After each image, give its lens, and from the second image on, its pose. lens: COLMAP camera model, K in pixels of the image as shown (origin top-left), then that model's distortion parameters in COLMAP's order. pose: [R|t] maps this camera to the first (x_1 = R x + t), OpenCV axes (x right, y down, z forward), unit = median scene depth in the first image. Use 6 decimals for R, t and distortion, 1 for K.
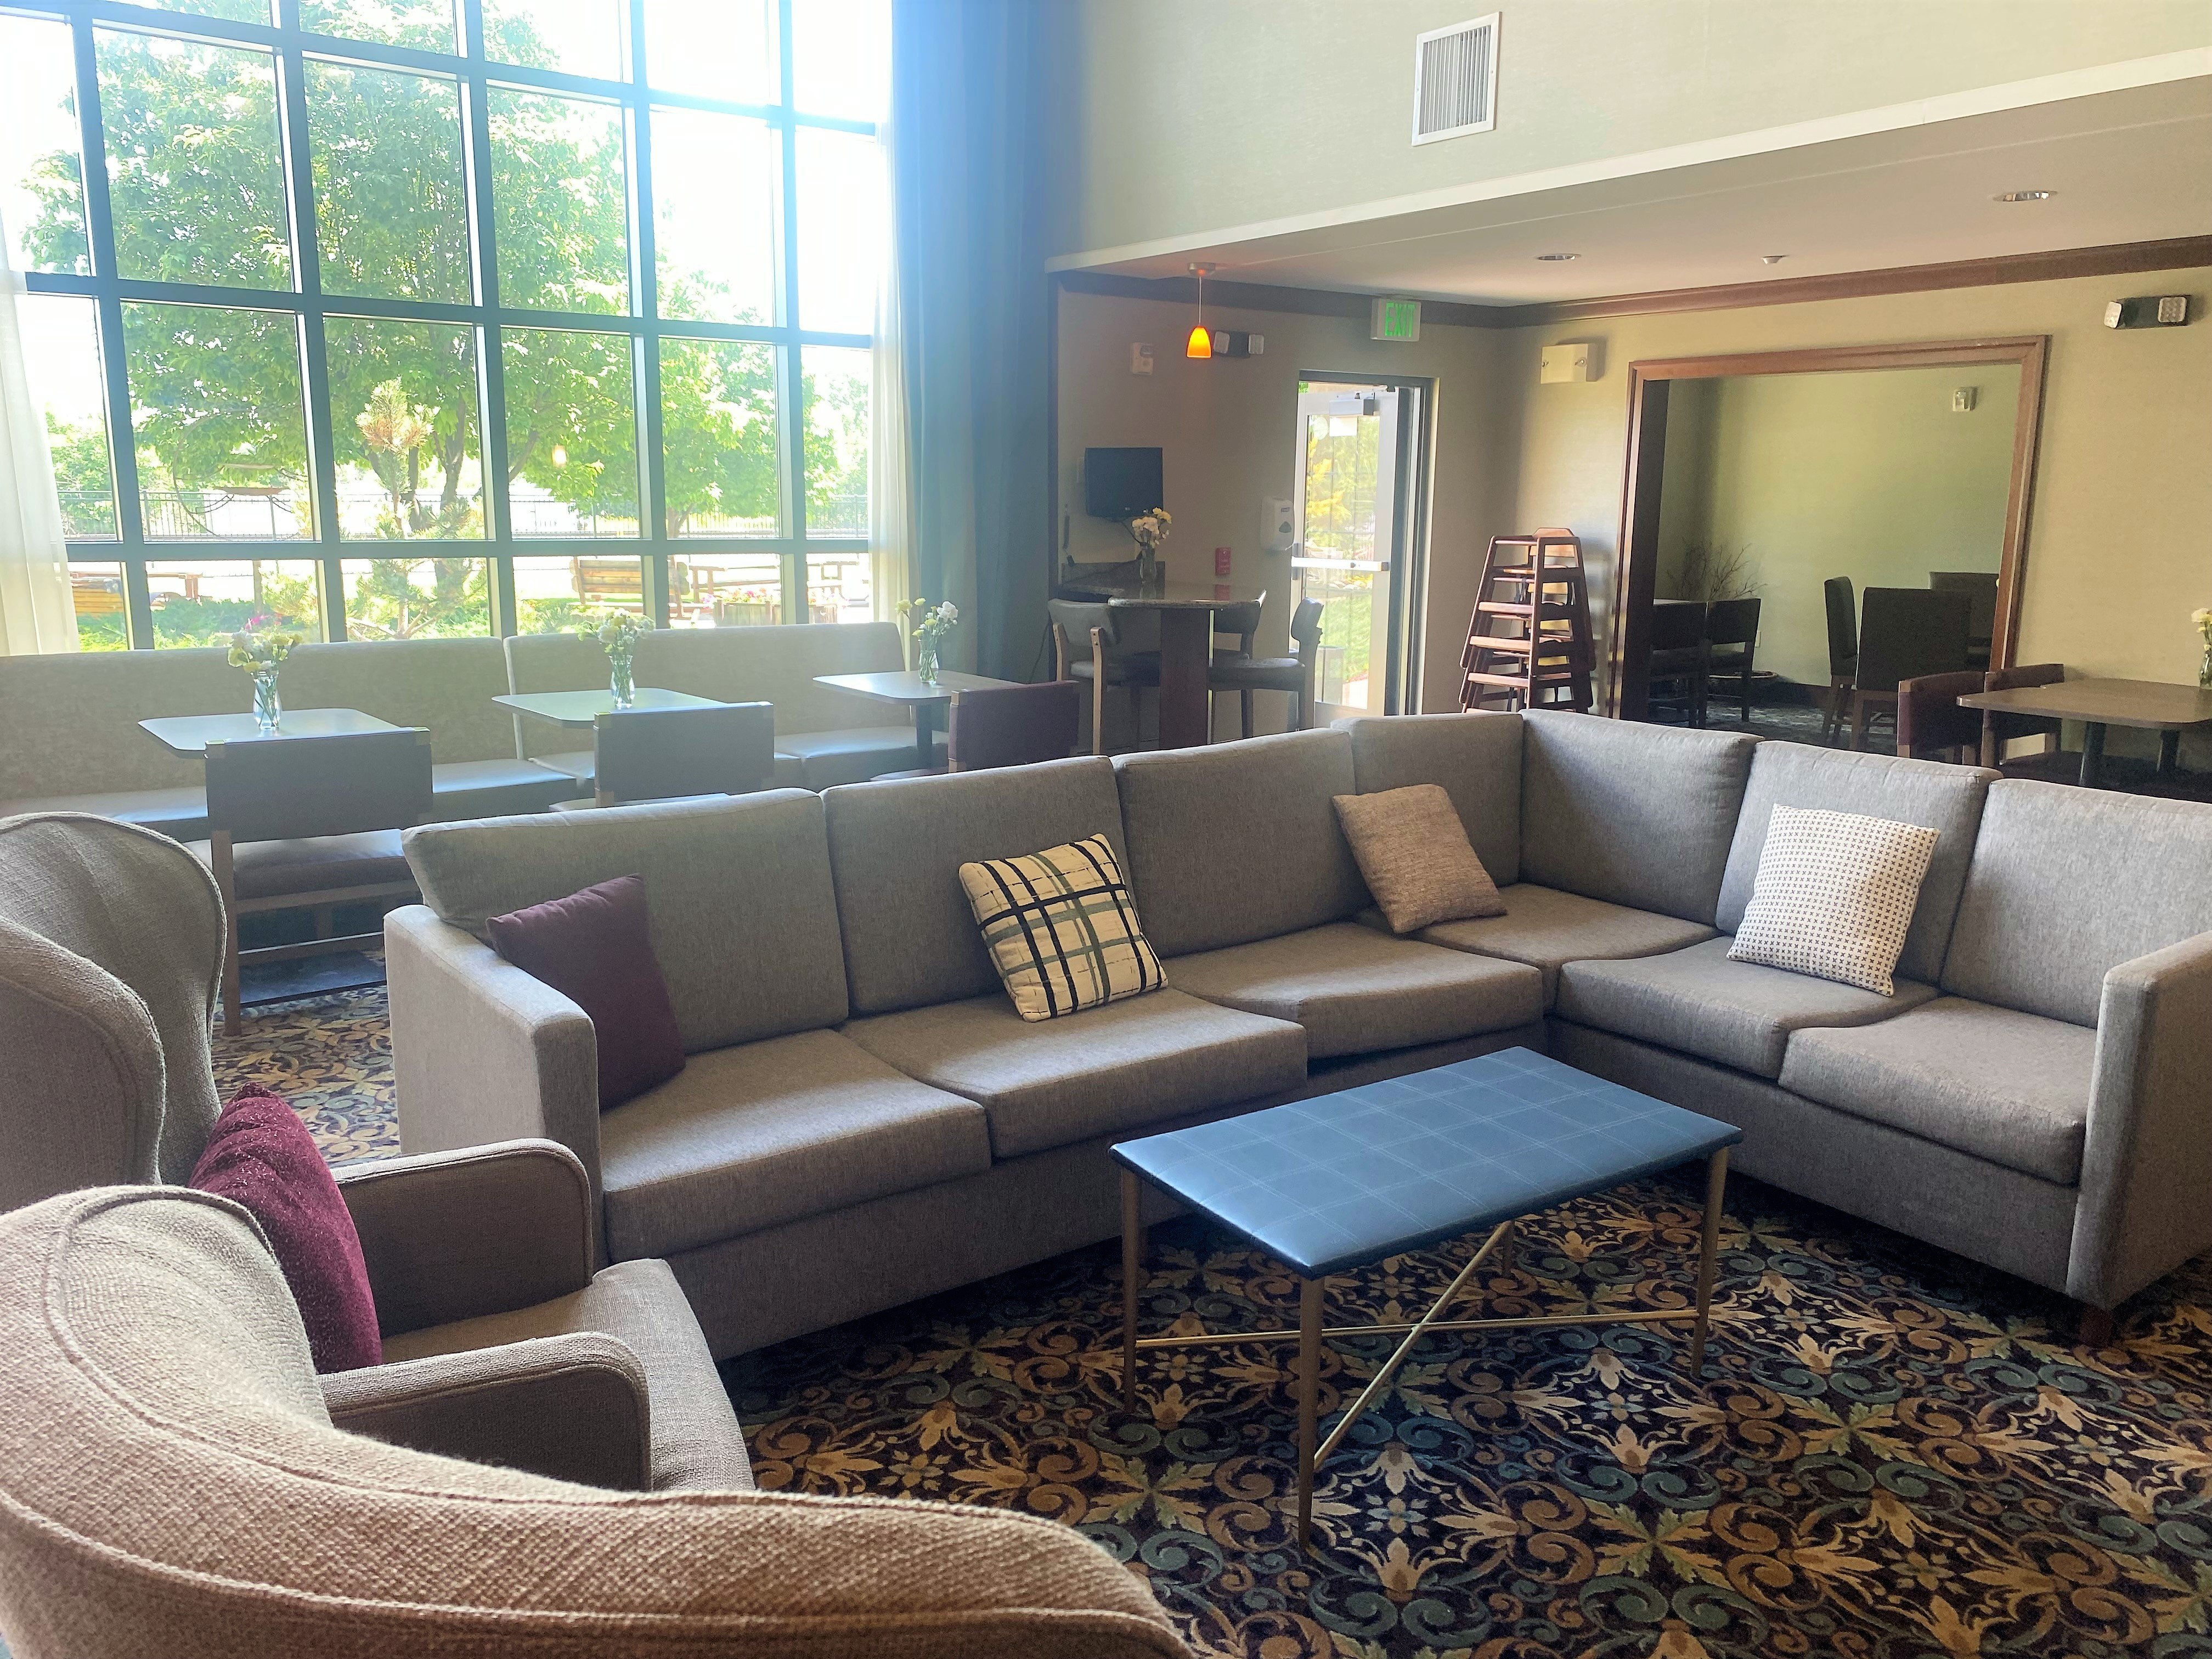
lens RADIAL K [[1681.5, 0, 1105.9], [0, 1681.5, 830.0], [0, 0, 1]] dist [0.006302, 0.000955]
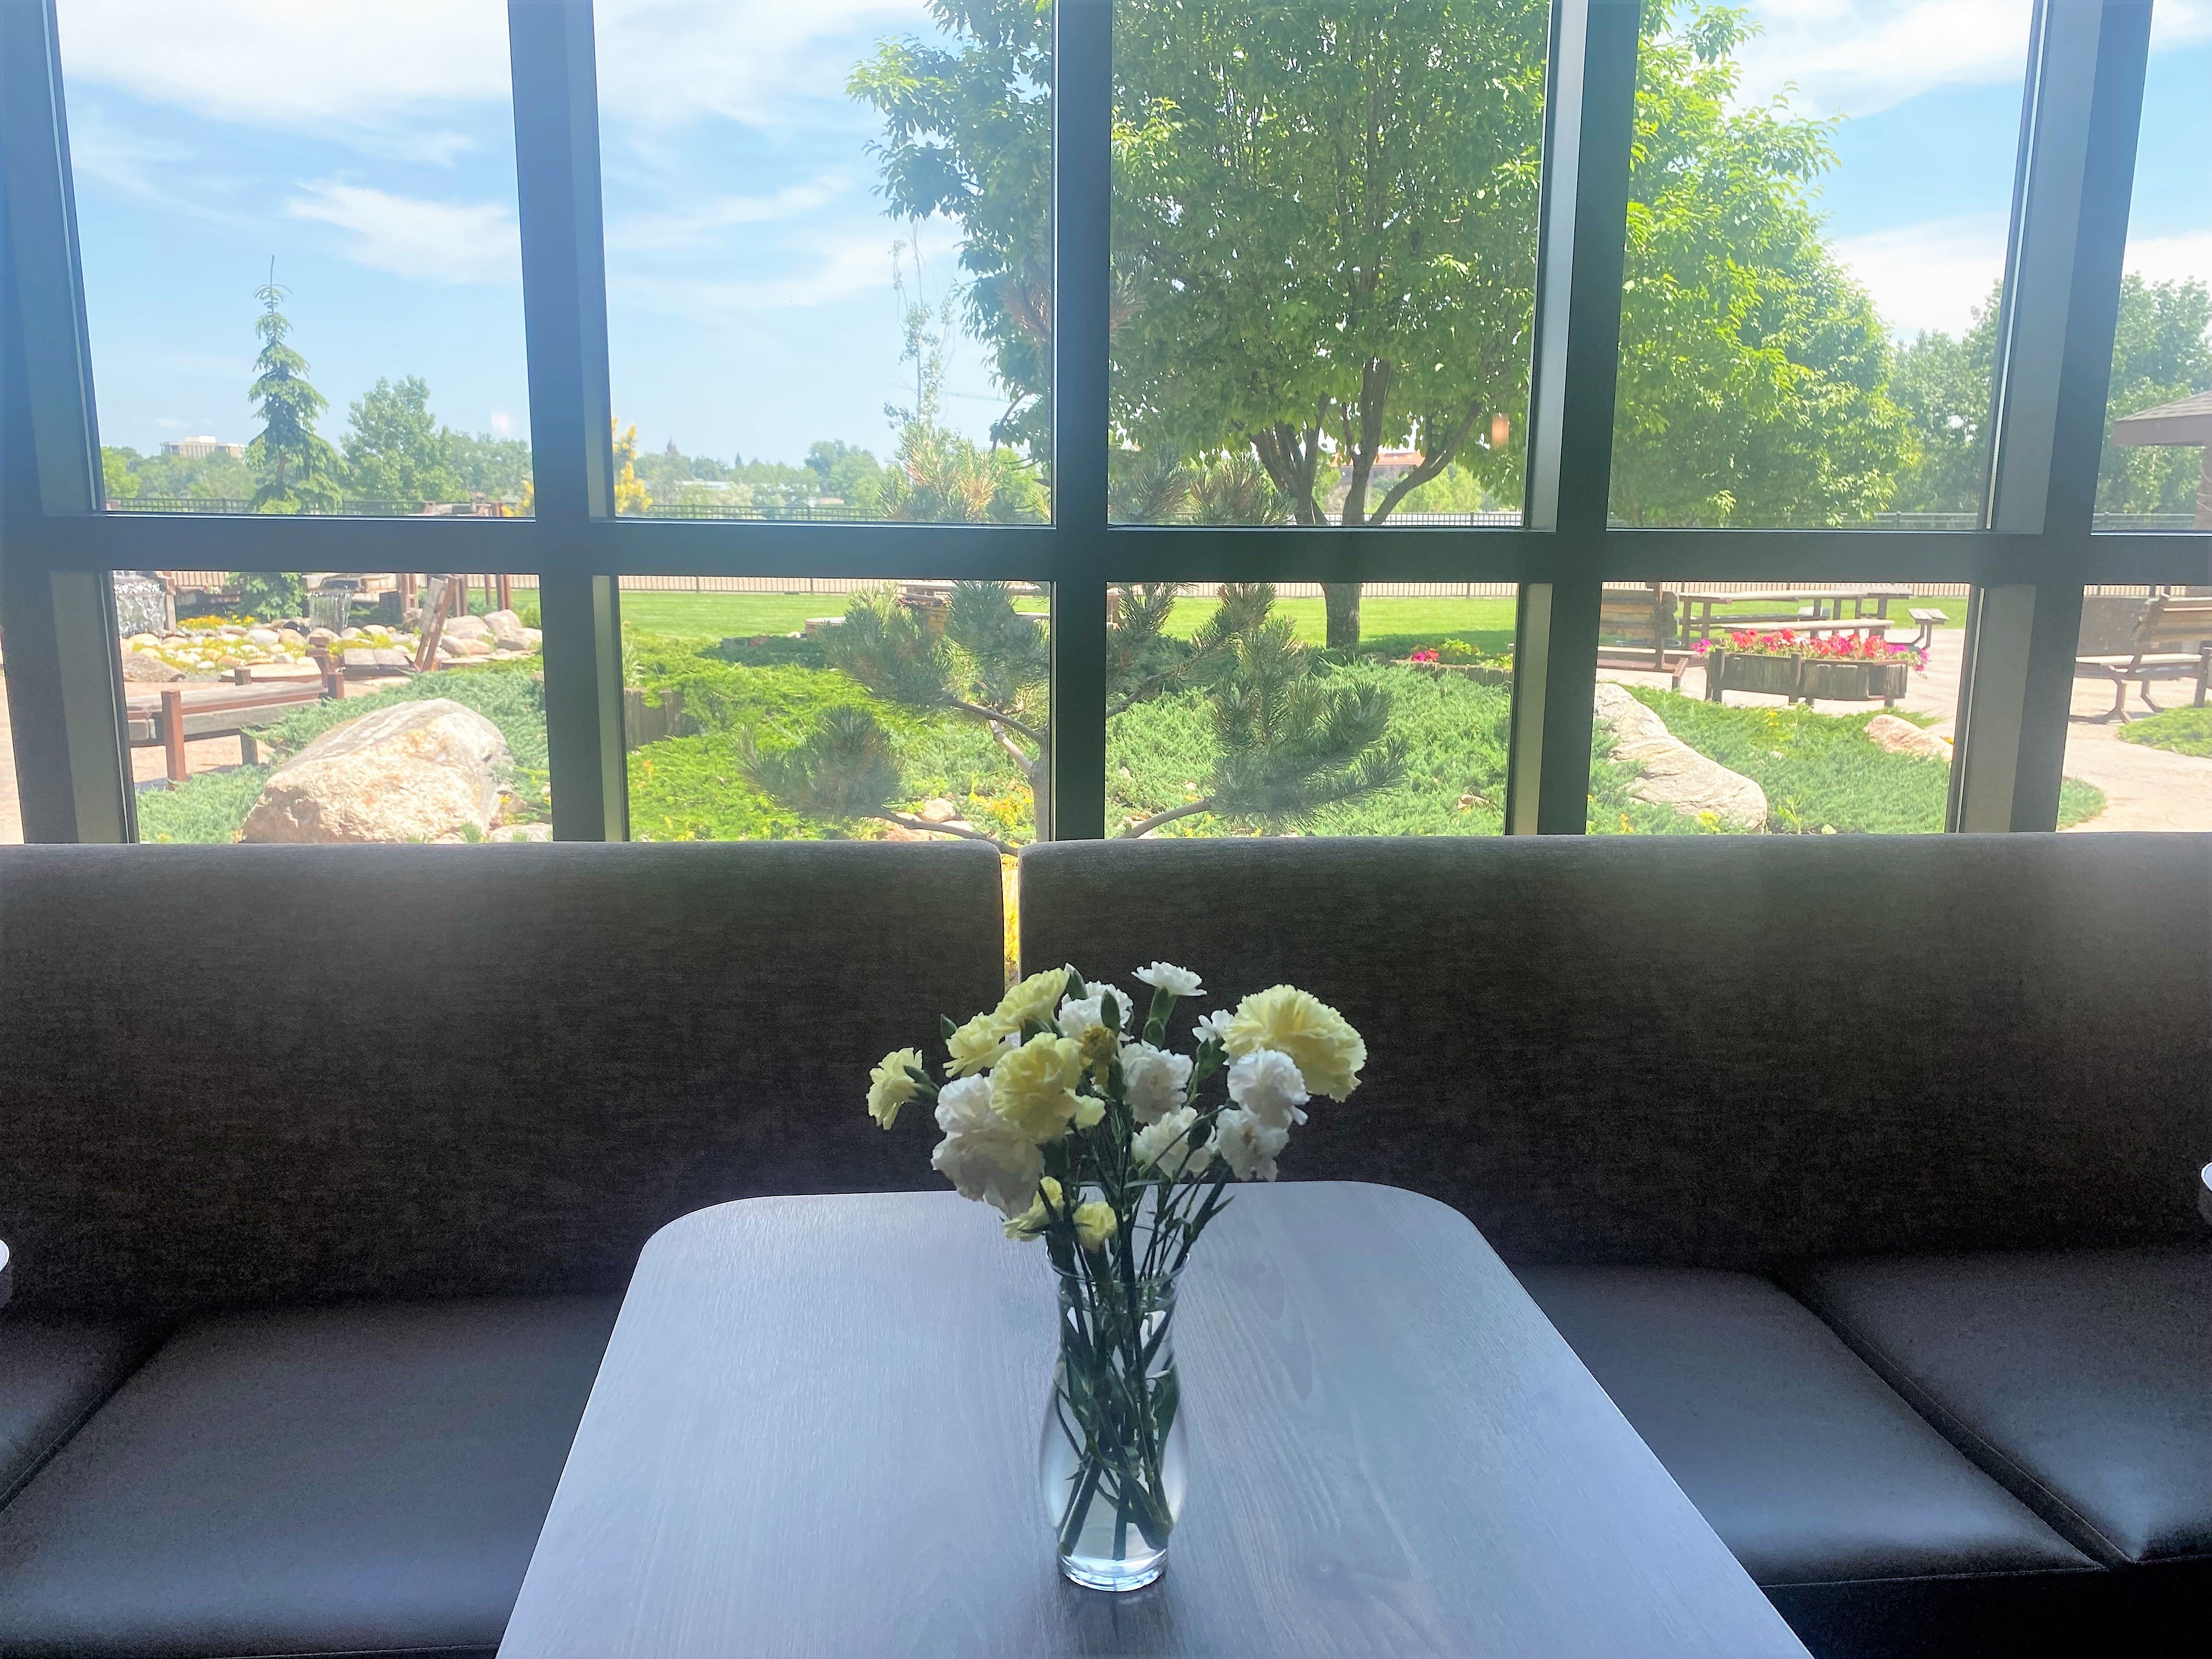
lens RADIAL K [[1681.5, 0, 1106.3], [0, 1681.5, 832.0], [0, 0, 1]] dist [0.006302, 0.000955]
pose [[0.843736, 0.099942, -0.527372, -0.050818], [-0.106300, 0.994165, 0.018335, -0.034747], [0.526127, 0.040590, 0.849436, 0.205636]]
